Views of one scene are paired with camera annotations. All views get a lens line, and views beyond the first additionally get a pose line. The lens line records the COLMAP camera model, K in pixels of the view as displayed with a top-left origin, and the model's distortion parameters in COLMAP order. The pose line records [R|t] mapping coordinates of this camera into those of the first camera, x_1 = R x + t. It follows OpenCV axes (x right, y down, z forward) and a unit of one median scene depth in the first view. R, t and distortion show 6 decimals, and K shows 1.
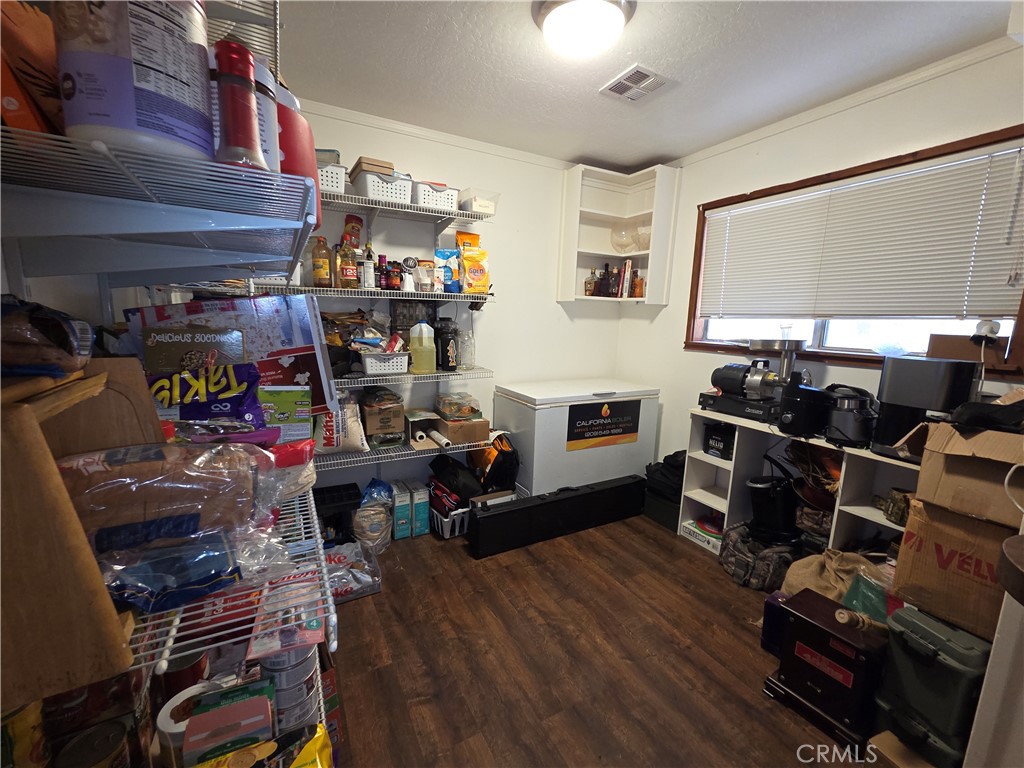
lens RADIAL K [[419.3, 0, 509.2], [0, 419.3, 385.8], [0, 0, 1]] dist [0.000990, -0.000021]
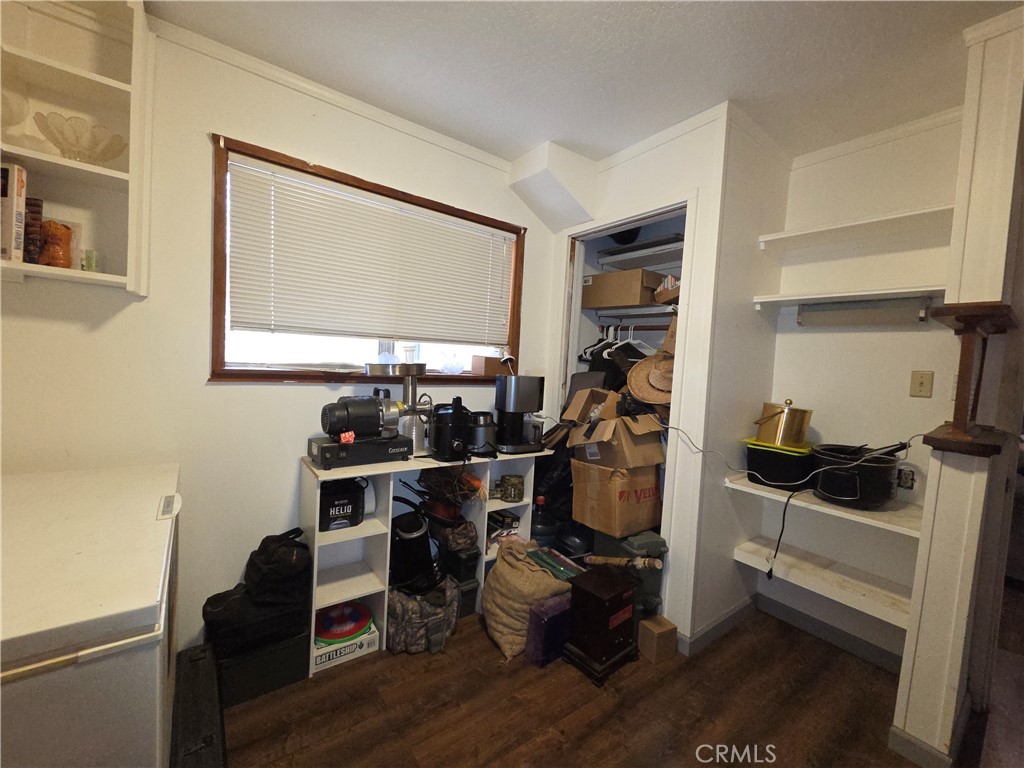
lens RADIAL K [[419.3, 0, 509.2], [0, 419.3, 385.8], [0, 0, 1]] dist [0.000990, -0.000021]
pose [[-0.137551, -0.089223, 0.986468, -0.231573], [0.102725, 0.989279, 0.103801, -0.117010], [-0.985153, 0.115613, -0.126911, 0.794746]]
